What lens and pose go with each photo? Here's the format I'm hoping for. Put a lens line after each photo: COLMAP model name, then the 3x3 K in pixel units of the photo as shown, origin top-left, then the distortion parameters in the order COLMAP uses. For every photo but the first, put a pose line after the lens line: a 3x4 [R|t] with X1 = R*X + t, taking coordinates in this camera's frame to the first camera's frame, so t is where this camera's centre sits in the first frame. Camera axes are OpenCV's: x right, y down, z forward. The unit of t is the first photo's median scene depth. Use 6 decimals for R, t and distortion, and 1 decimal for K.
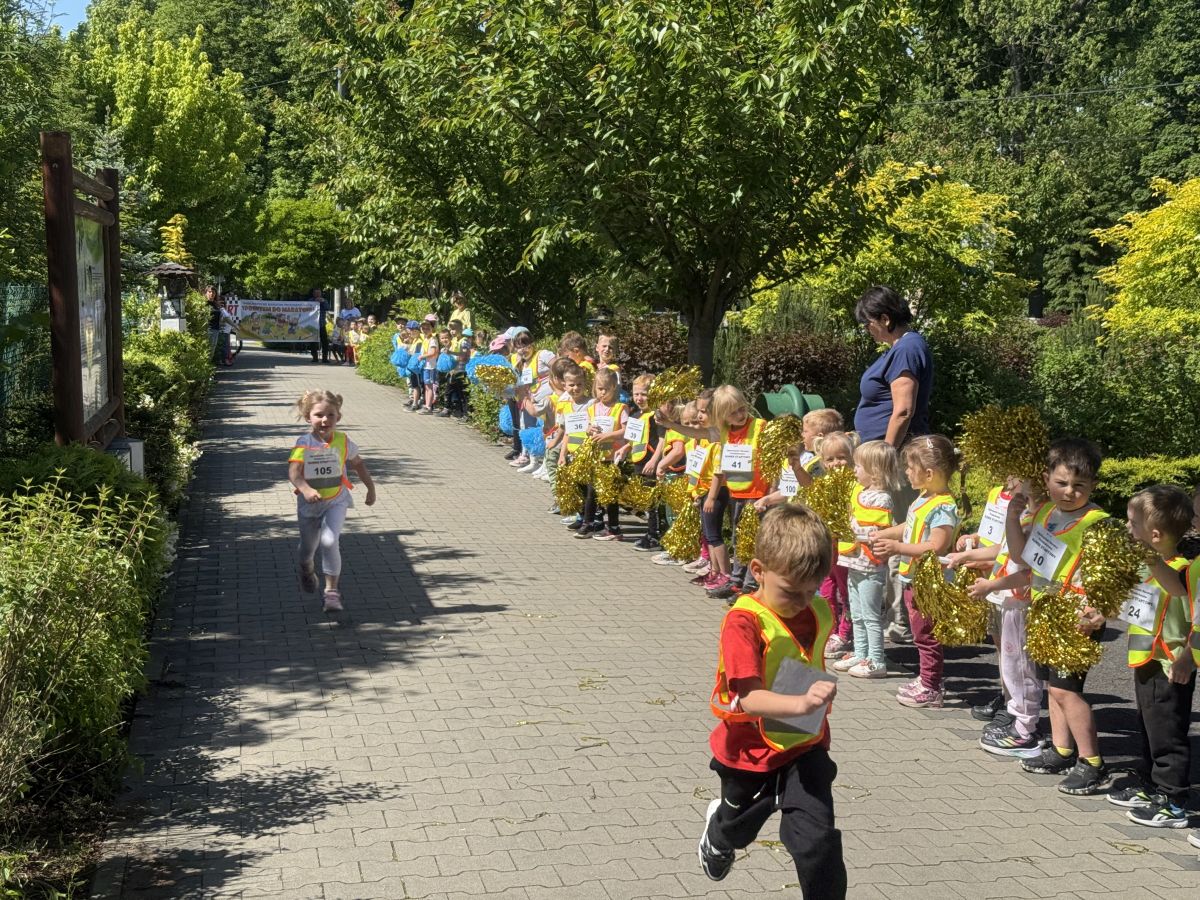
lens RADIAL K [[1670.7, 0, 596.6], [0, 1670.7, 458.1], [0, 0, 1]] dist [0.173440, -0.353521]
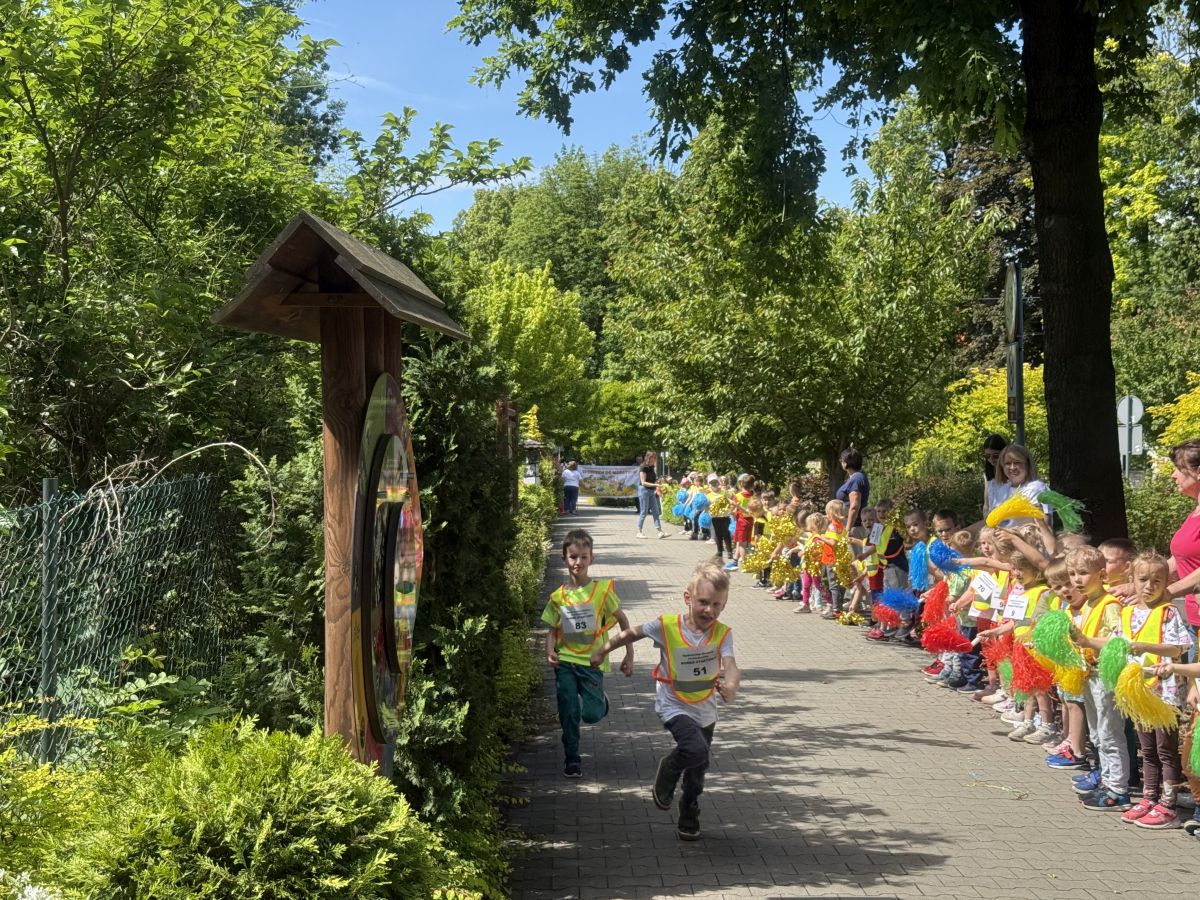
lens RADIAL K [[1670.7, 0, 596.6], [0, 1670.7, 458.1], [0, 0, 1]] dist [0.173440, -0.353521]
pose [[0.980695, -0.015421, -0.194937, 0.105876], [-0.003599, 0.995293, -0.096841, 0.048538], [0.195513, 0.095673, 0.976023, -0.484552]]
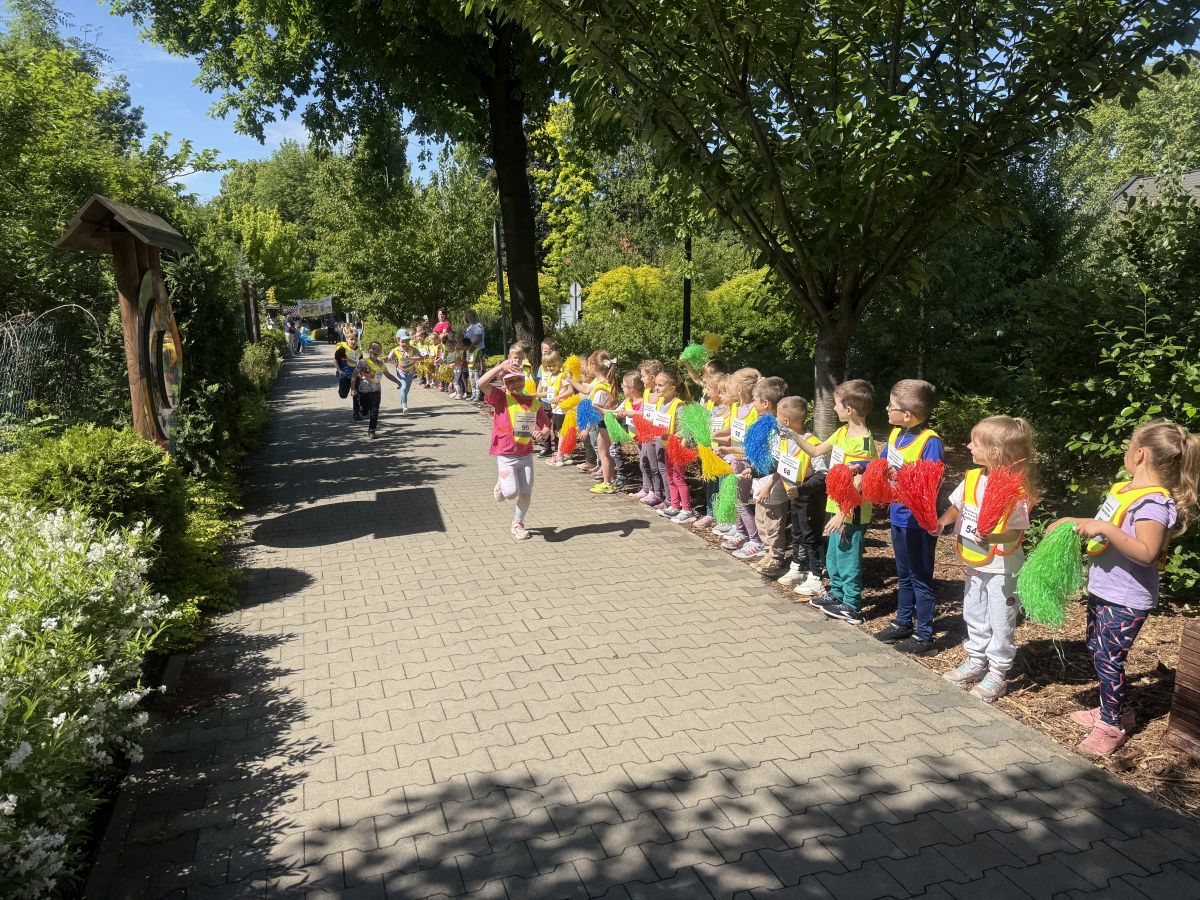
lens RADIAL K [[840.4, 0, 614.2], [0, 840.4, 449.9], [0, 0, 1]] dist [0.037769, -0.045695]
pose [[0.990424, -0.049837, 0.128749, 0.135534], [0.041070, 0.996710, 0.069873, 0.056194], [-0.131808, -0.063916, 0.989213, -0.539359]]
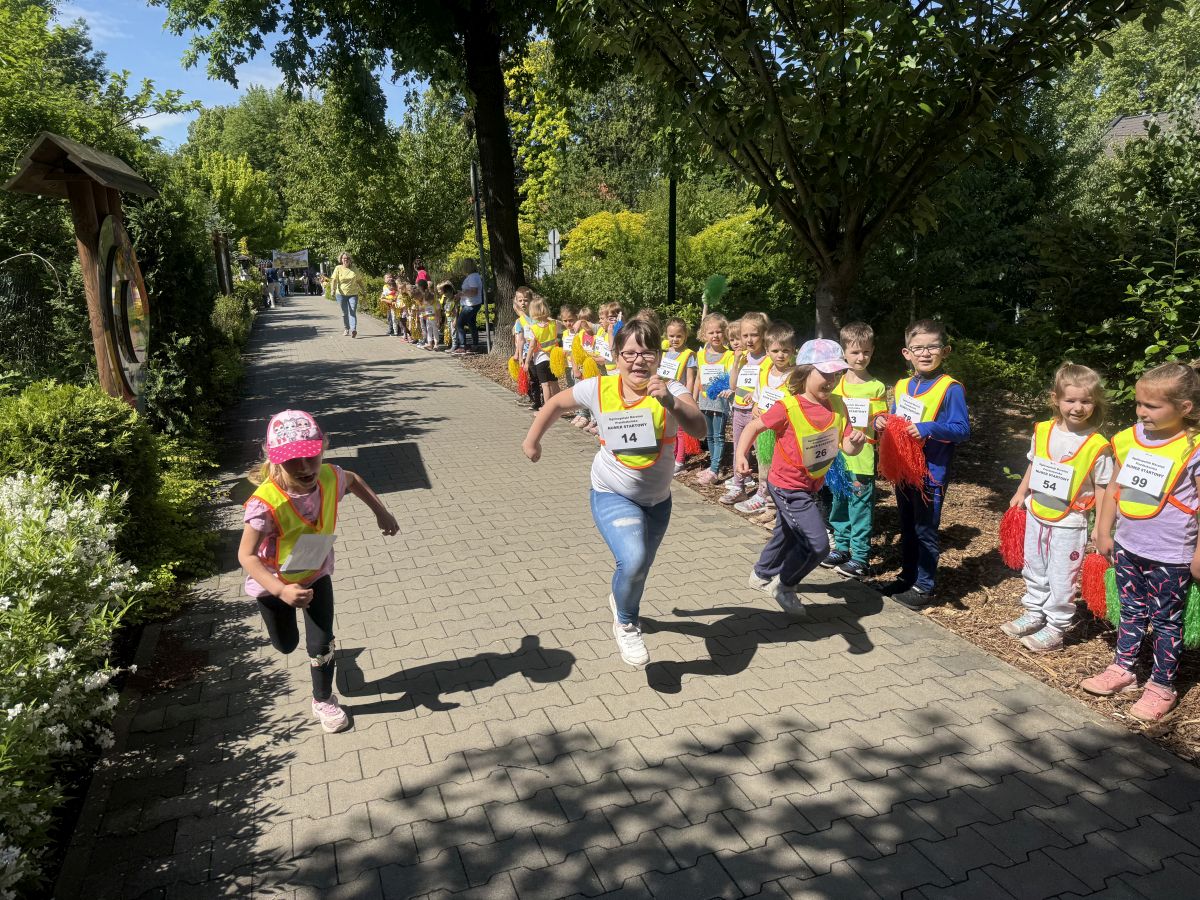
lens RADIAL K [[842.2, 0, 598.6], [0, 842.2, 443.1], [0, 0, 1]] dist [0.033369, -0.037030]
pose [[0.989004, -0.068274, 0.131186, 0.133153], [0.052381, 0.991271, 0.120991, 0.056393], [-0.138301, -0.112789, 0.983947, -0.526947]]
